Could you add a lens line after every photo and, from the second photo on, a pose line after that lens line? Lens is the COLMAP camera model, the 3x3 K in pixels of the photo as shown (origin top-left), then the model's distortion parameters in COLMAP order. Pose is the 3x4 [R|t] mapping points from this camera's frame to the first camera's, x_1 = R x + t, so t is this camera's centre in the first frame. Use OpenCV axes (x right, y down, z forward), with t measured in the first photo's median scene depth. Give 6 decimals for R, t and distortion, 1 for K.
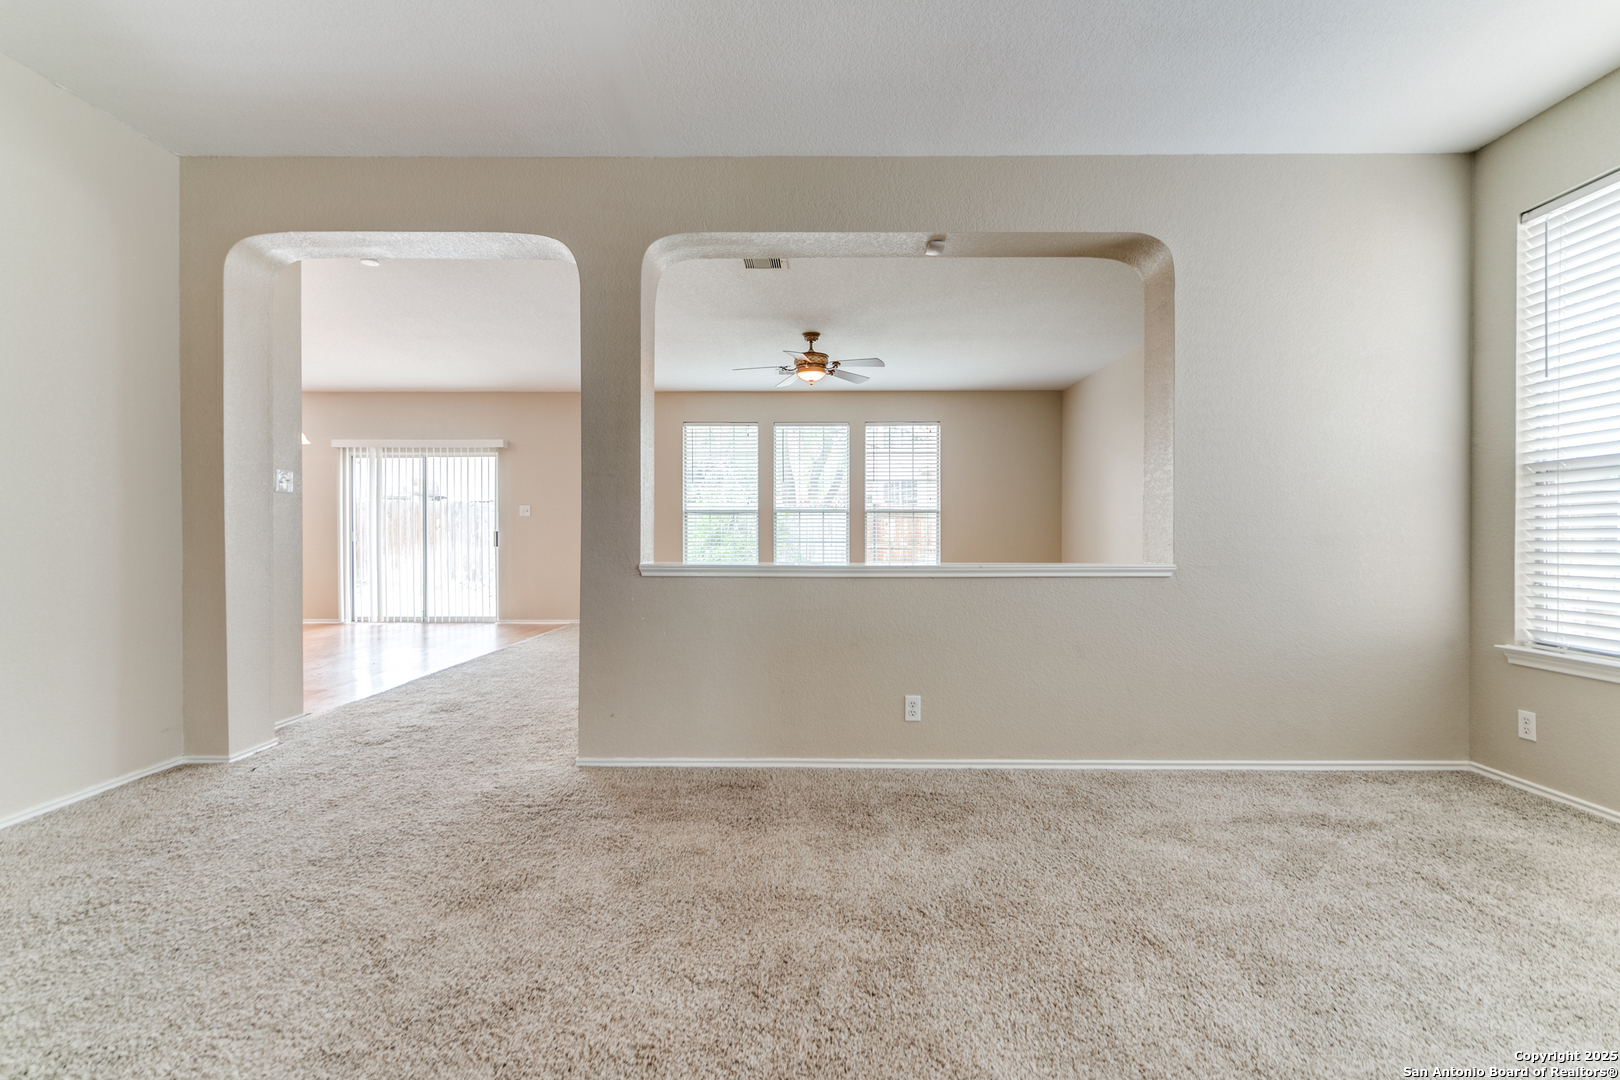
lens RADIAL K [[708.6, 0, 810.4], [0, 708.6, 539.0], [0, 0, 1]] dist [-0.000063, -0.000058]
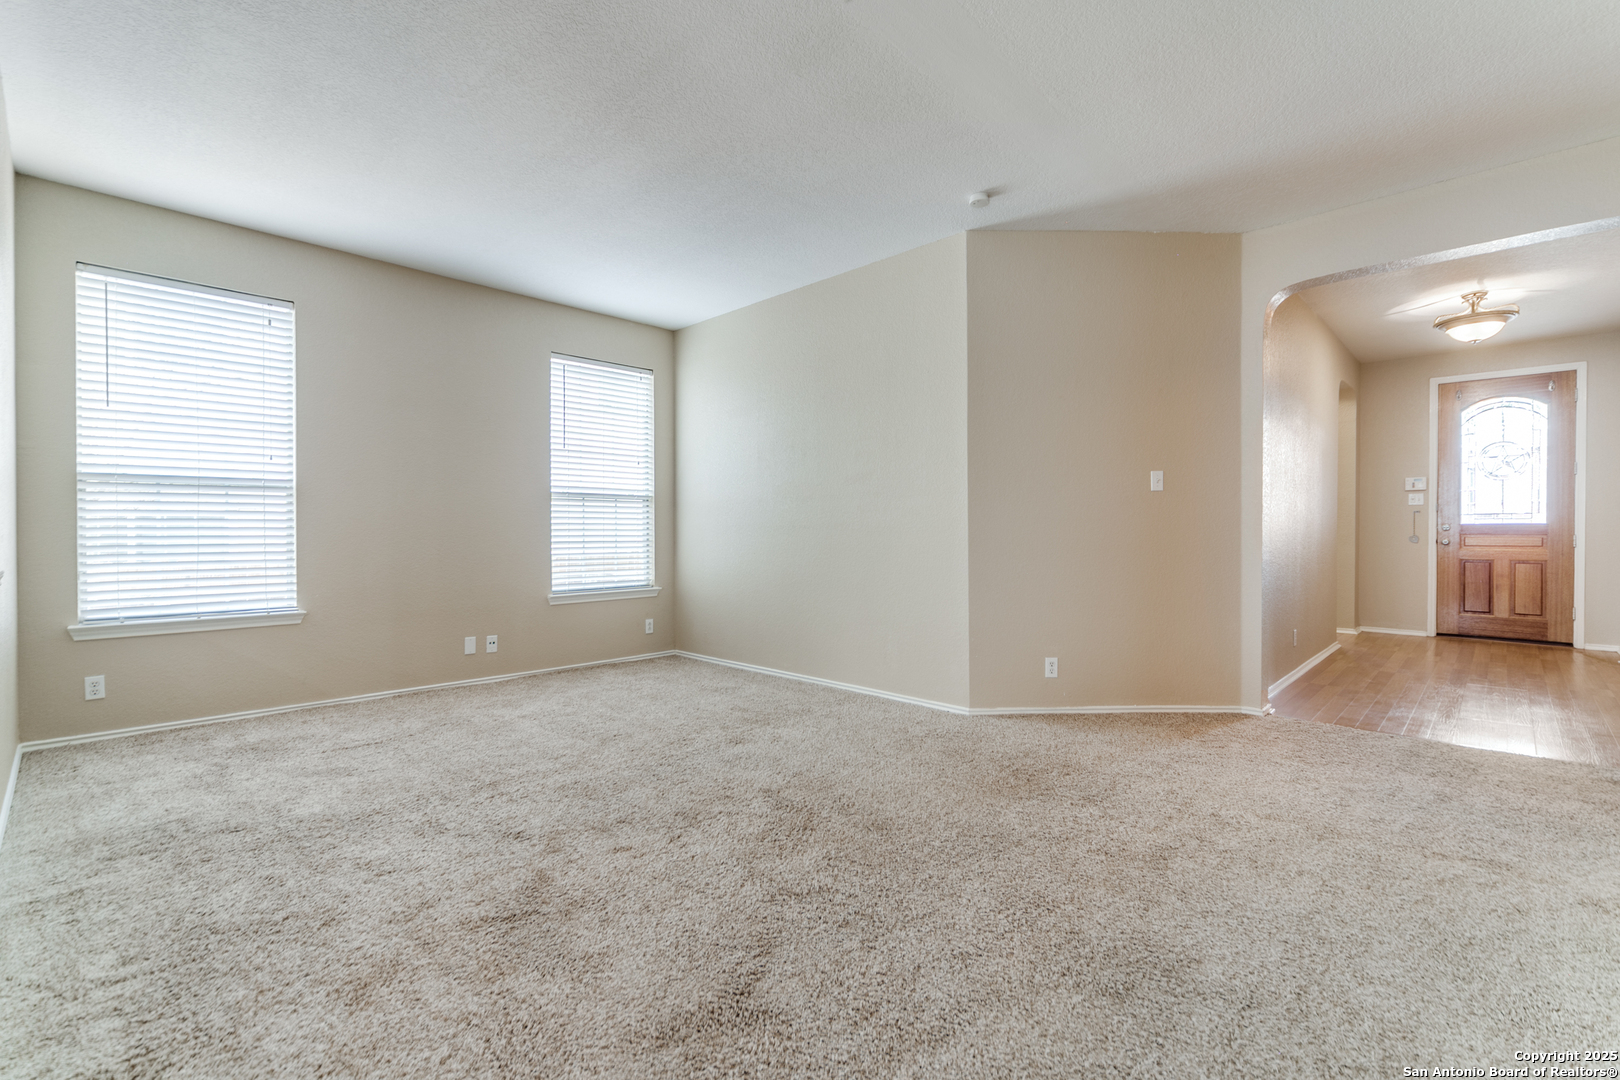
lens RADIAL K [[716.4, 0, 813.0], [0, 716.4, 535.7], [0, 0, 1]] dist [0.001291, 0.000459]
pose [[-0.730091, -0.004088, 0.683338, -0.659739], [0.002592, 0.999958, 0.008751, -0.005748], [-0.683345, 0.008160, -0.730050, 0.948541]]
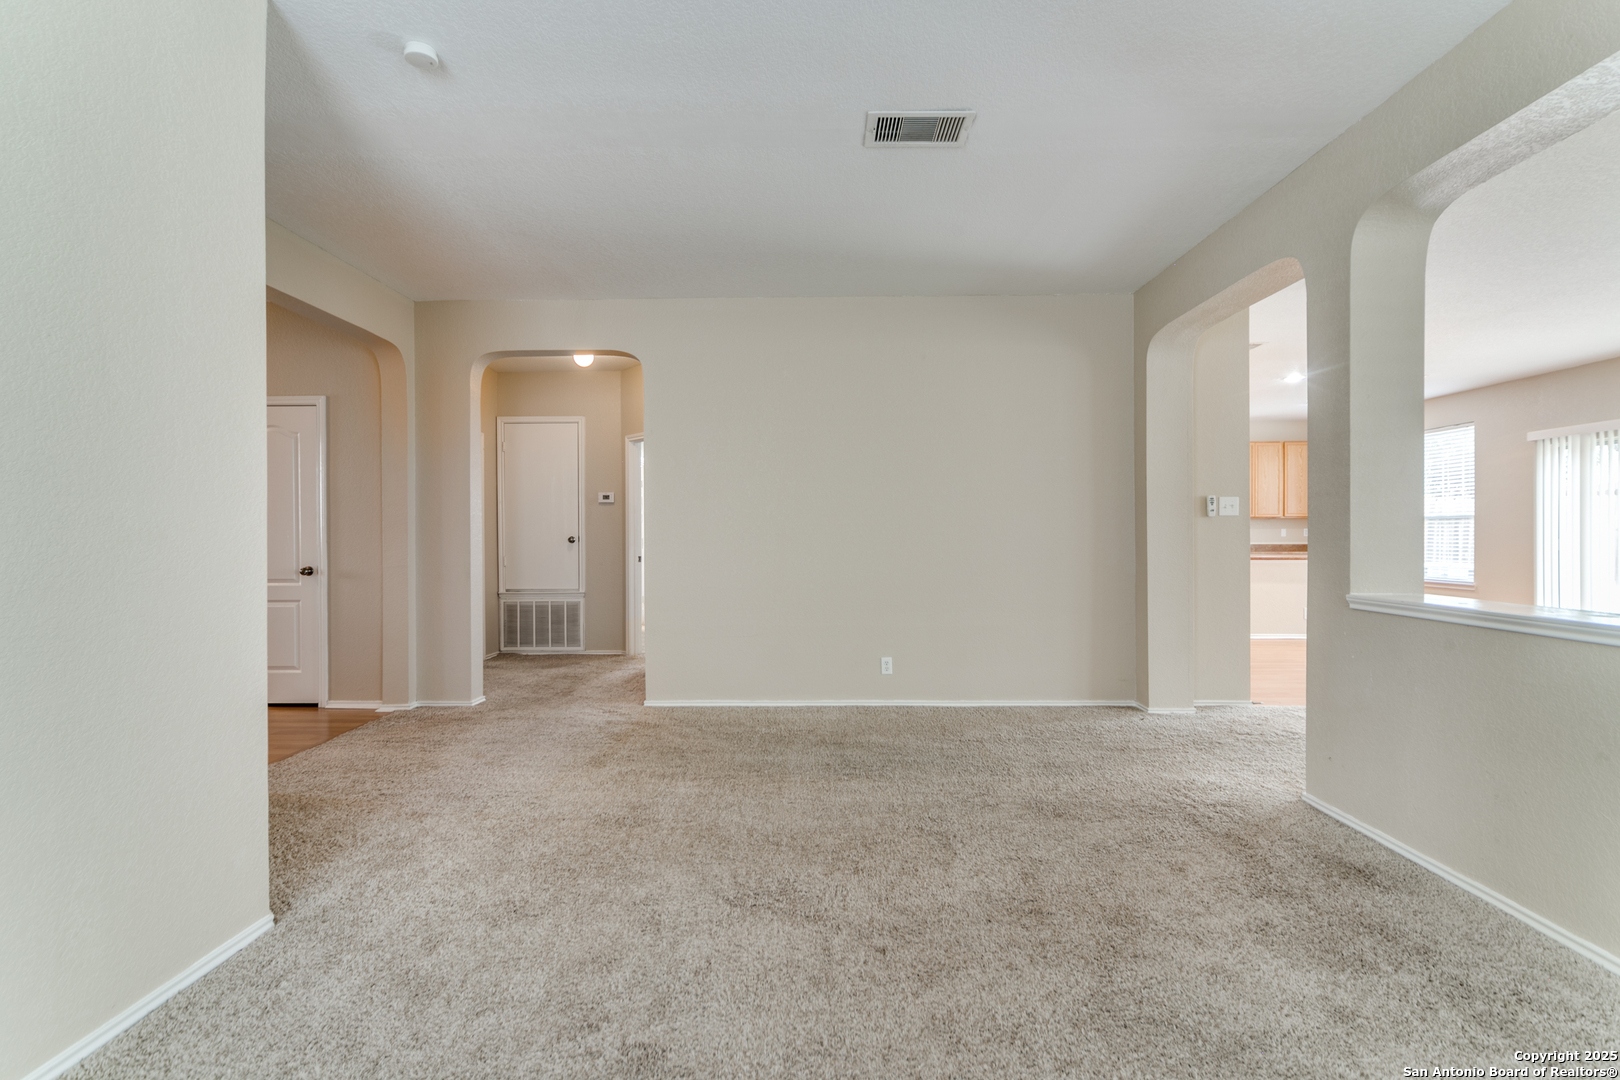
lens RADIAL K [[764.0, 0, 804.6], [0, 764.0, 541.4], [0, 0, 1]] dist [0.005481, -0.000142]
pose [[-0.014569, 0.006144, -0.999875, 0.709481], [0.002502, 0.999978, 0.006108, -0.037413], [0.999891, -0.002413, -0.014584, 0.336485]]
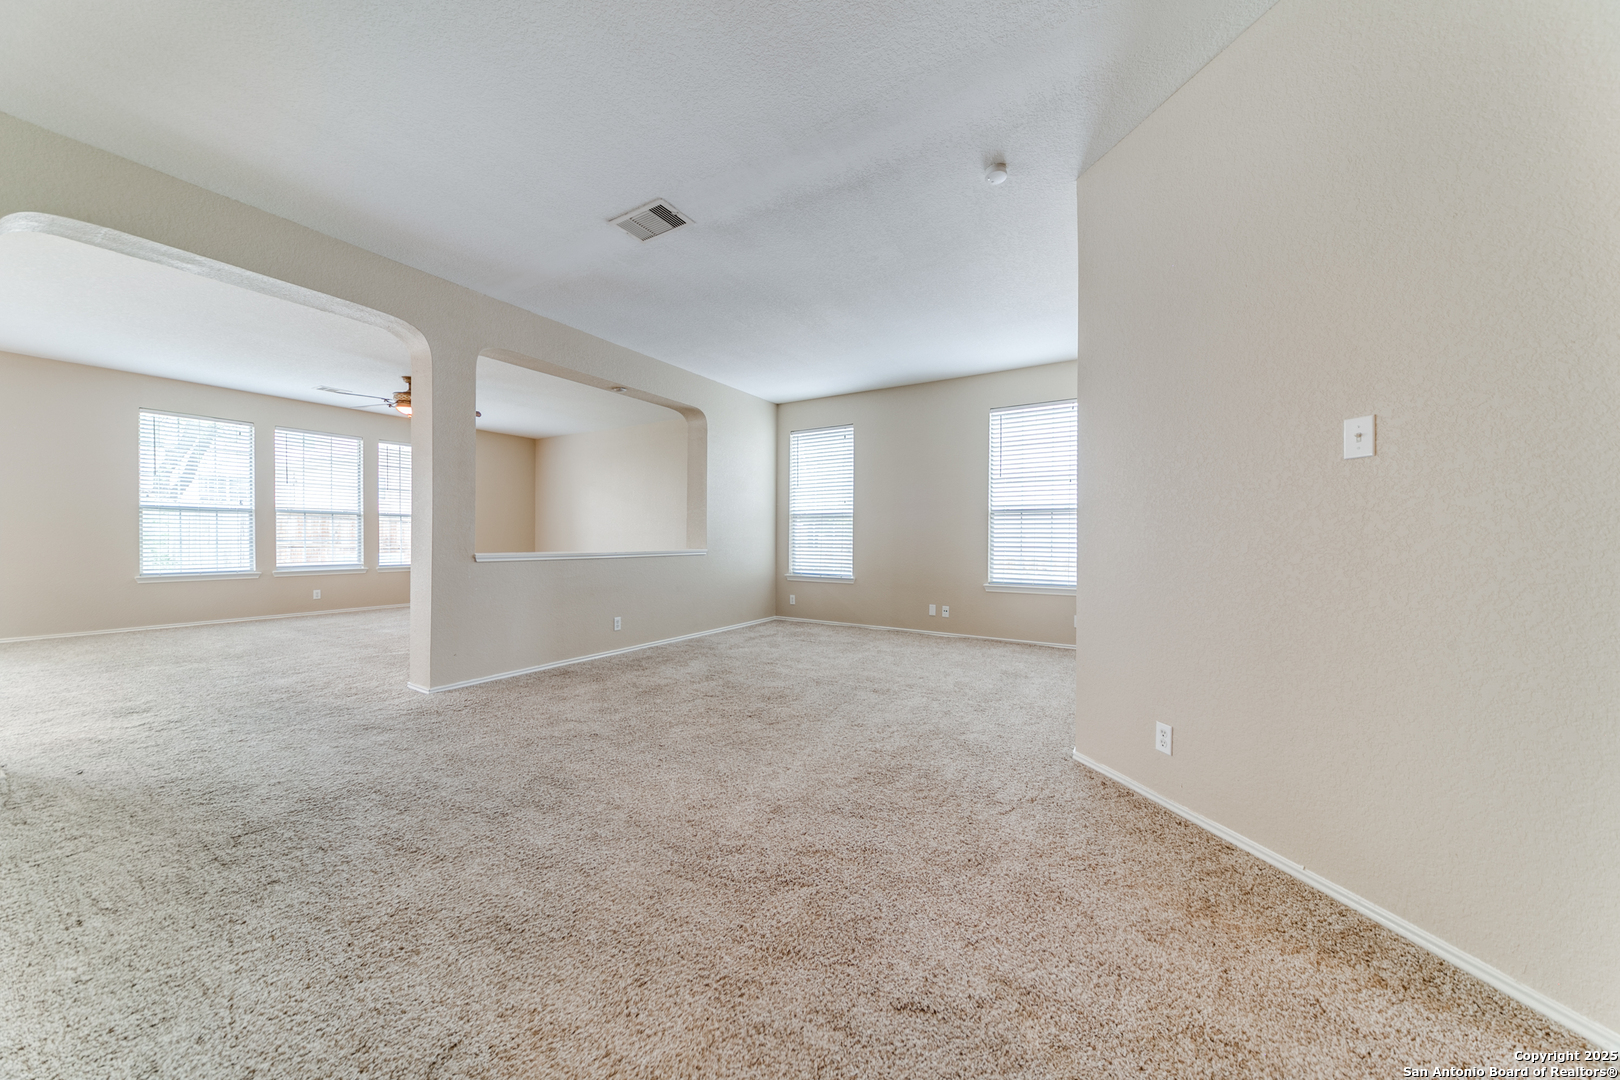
lens RADIAL K [[550.5, 0, 802.8], [0, 550.5, 540.8], [0, 0, 1]] dist [0.001110, 0.000025]
pose [[0.517519, -0.001434, 0.855671, -0.898795], [-0.002766, 0.999991, 0.003349, 0.000471], [-0.855667, -0.004100, 0.517510, -0.240503]]
